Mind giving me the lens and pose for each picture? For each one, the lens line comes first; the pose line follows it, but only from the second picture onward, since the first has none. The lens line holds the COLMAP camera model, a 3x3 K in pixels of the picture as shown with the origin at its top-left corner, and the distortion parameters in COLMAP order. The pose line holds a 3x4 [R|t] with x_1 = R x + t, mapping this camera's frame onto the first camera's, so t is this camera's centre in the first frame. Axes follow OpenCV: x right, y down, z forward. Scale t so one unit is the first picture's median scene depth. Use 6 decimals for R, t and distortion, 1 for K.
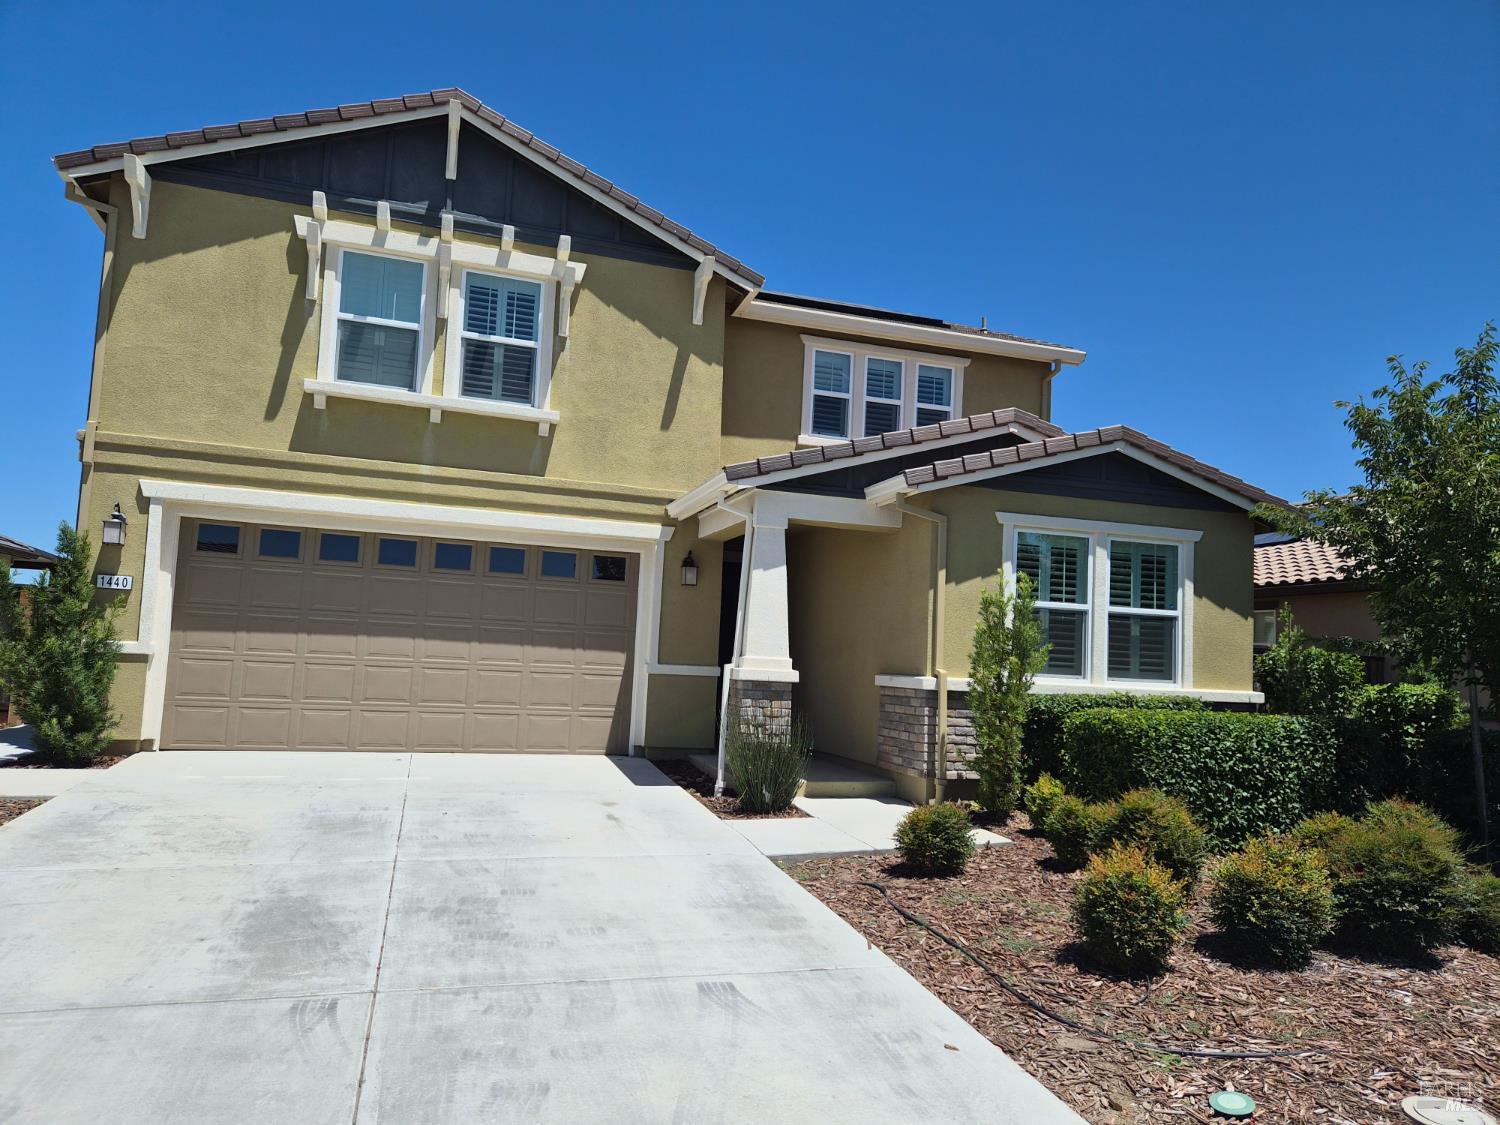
lens RADIAL K [[998.7, 0, 750.0], [0, 998.7, 562.5], [0, 0, 1]] dist [0.066011, -0.057248]
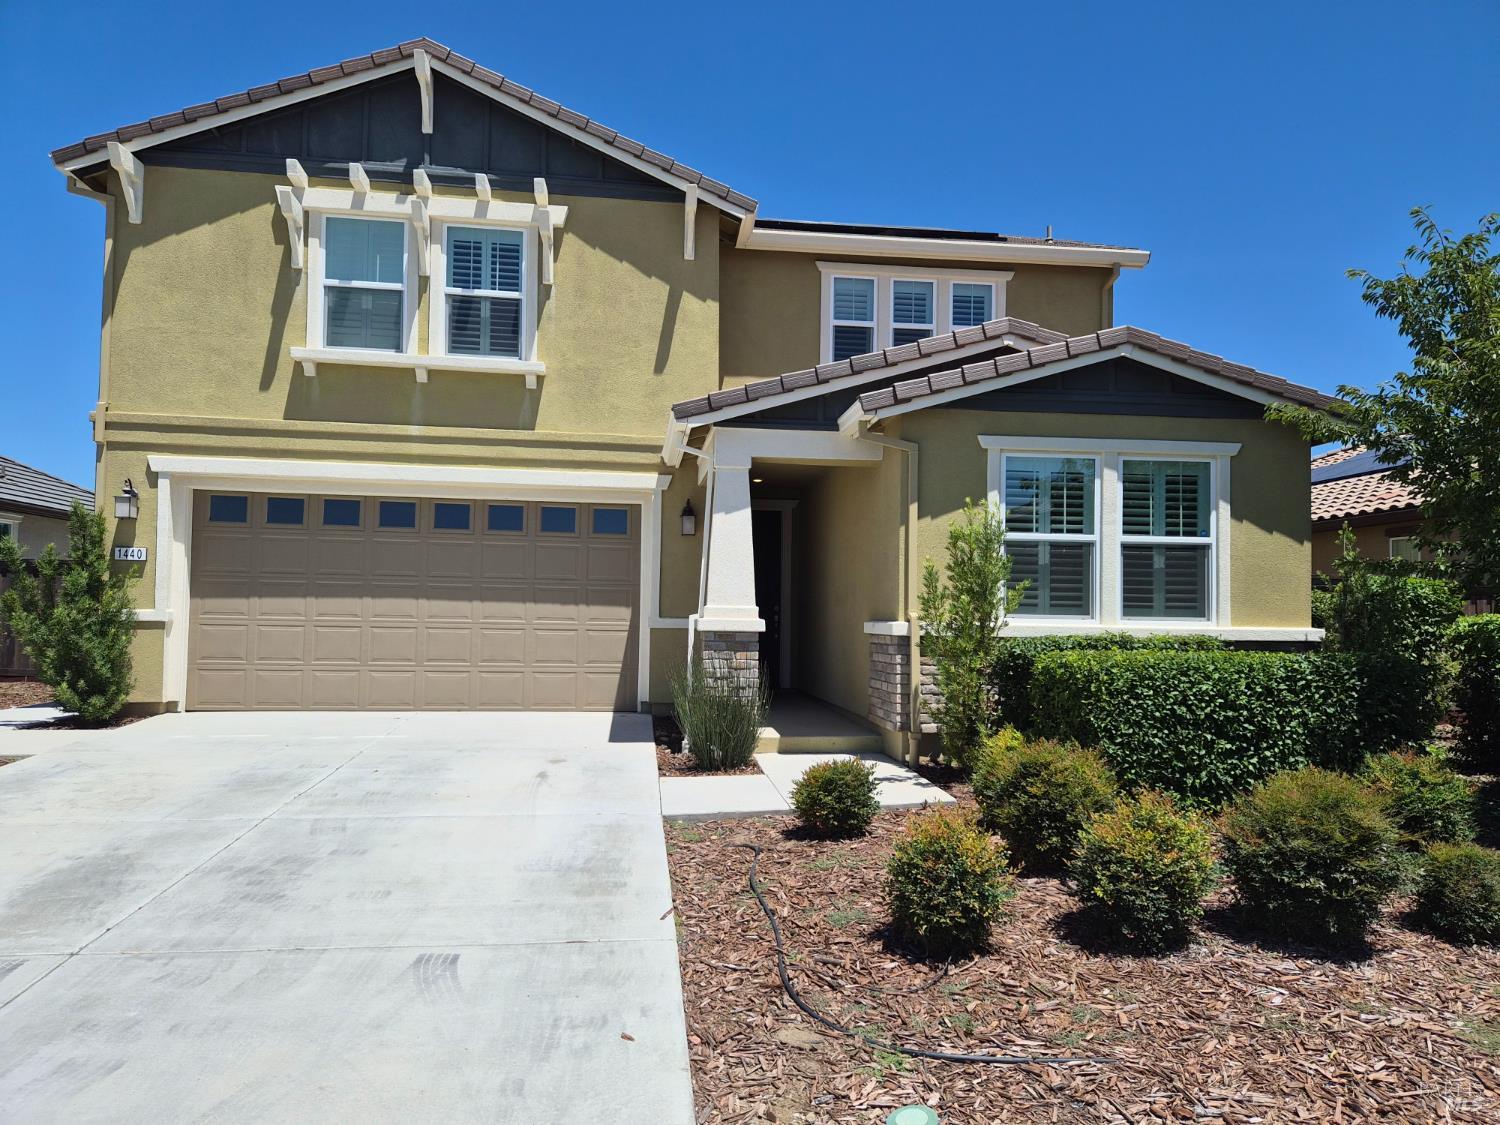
lens RADIAL K [[998.7, 0, 750.0], [0, 998.7, 562.5], [0, 0, 1]] dist [0.066011, -0.057248]
pose [[0.982034, -0.039547, -0.184512, 0.196287], [0.046991, 0.998241, 0.036144, 0.019545], [0.182758, -0.044165, 0.982166, 0.076943]]
